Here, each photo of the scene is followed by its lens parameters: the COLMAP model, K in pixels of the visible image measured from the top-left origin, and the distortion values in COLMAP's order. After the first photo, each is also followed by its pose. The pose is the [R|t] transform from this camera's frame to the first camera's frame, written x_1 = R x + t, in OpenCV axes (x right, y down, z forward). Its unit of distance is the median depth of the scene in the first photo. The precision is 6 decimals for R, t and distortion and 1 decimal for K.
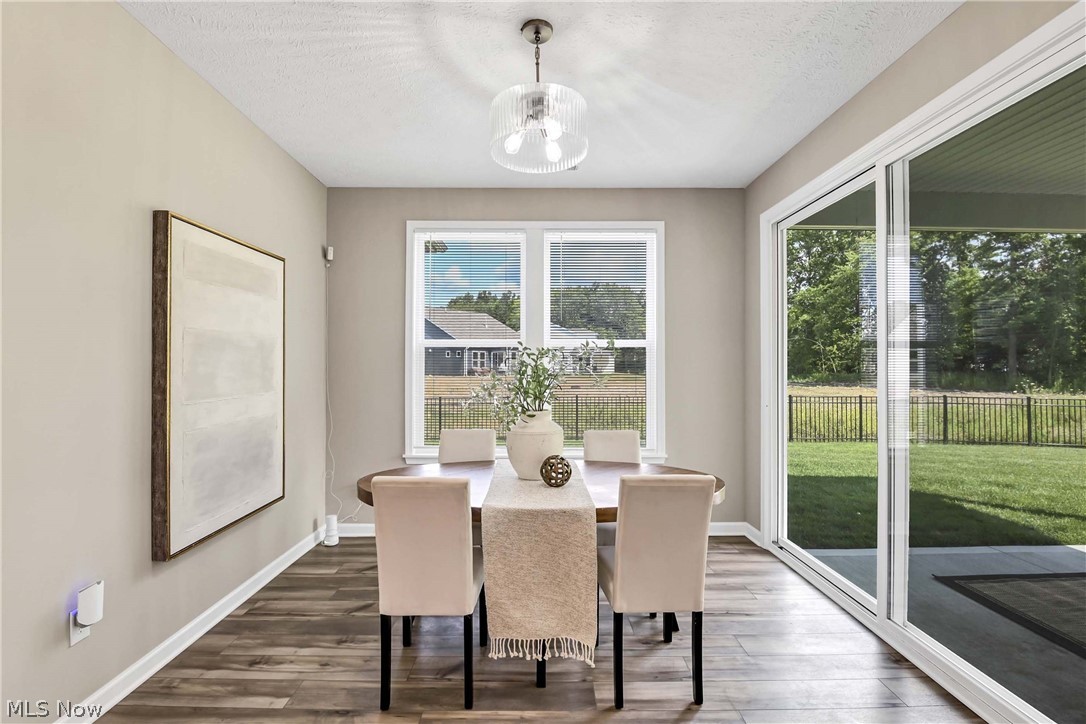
lens RADIAL K [[493.5, 0, 542.2], [0, 493.5, 358.9], [0, 0, 1]] dist [0.000265, -0.015524]
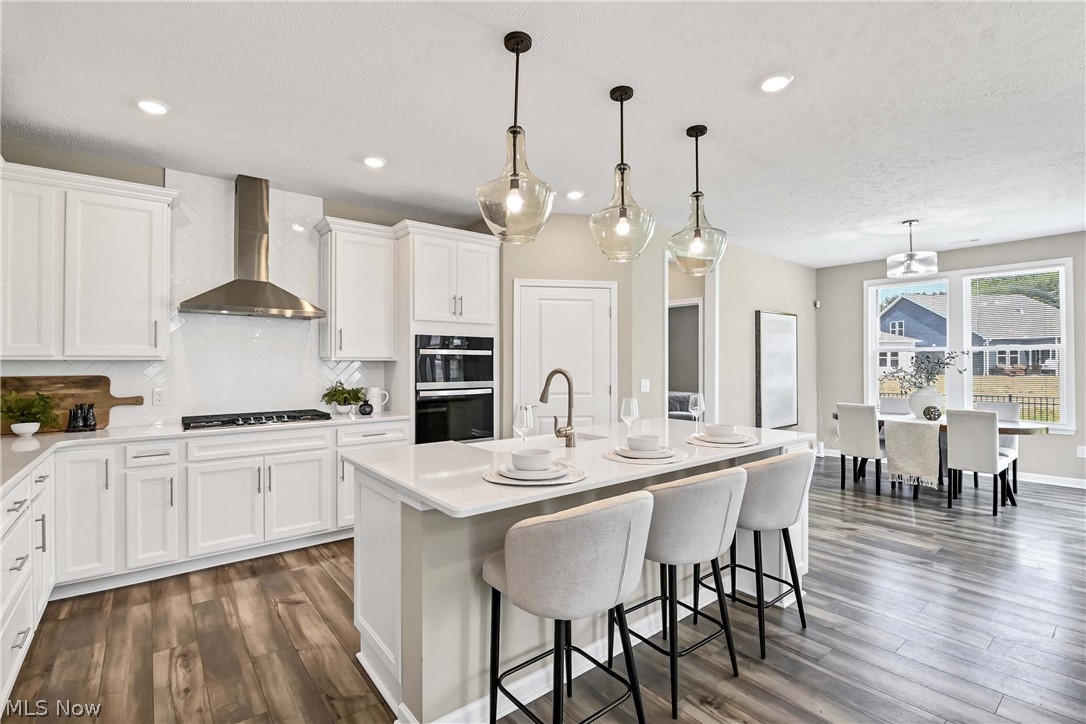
lens RADIAL K [[493.5, 0, 542.2], [0, 493.5, 358.9], [0, 0, 1]] dist [0.000265, -0.015524]
pose [[0.617259, -0.007088, -0.786728, 0.573485], [0.011749, 0.999931, 0.000209, -0.025921], [0.786672, -0.009372, 0.617300, -1.427926]]
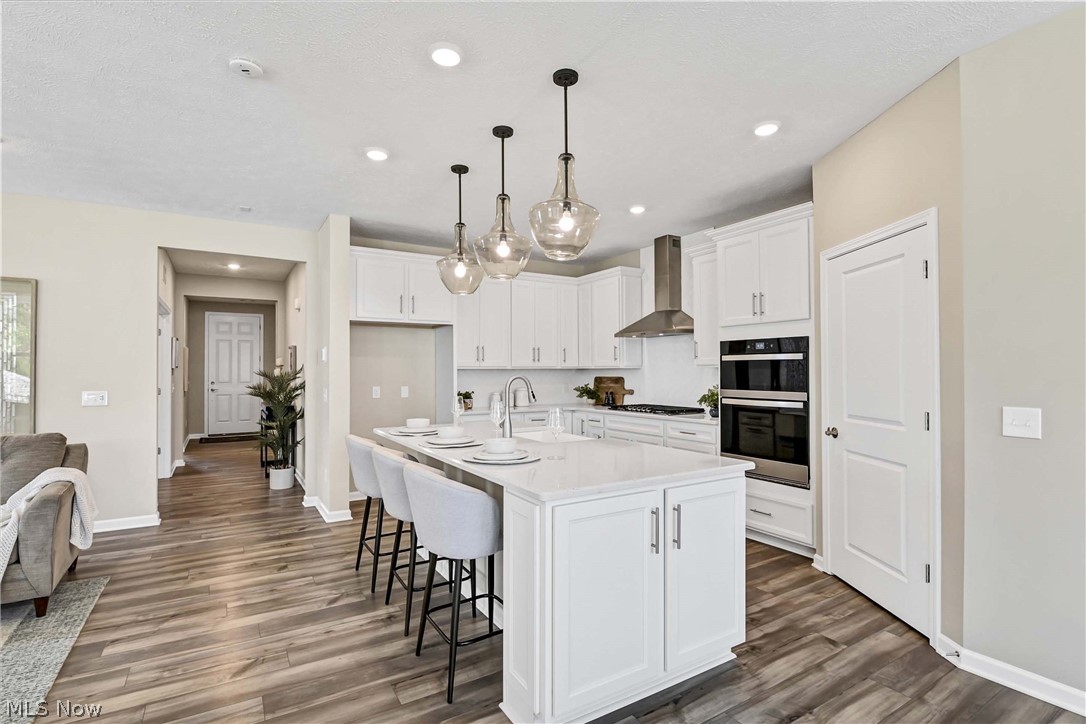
lens RADIAL K [[519.3, 0, 552.5], [0, 519.3, 369.2], [0, 0, 1]] dist [0.003636, -0.010819]
pose [[-0.850163, -0.003306, -0.526509, 0.424925], [0.006385, 0.999842, -0.016587, 0.004531], [0.526481, -0.017463, -0.850008, 0.288703]]
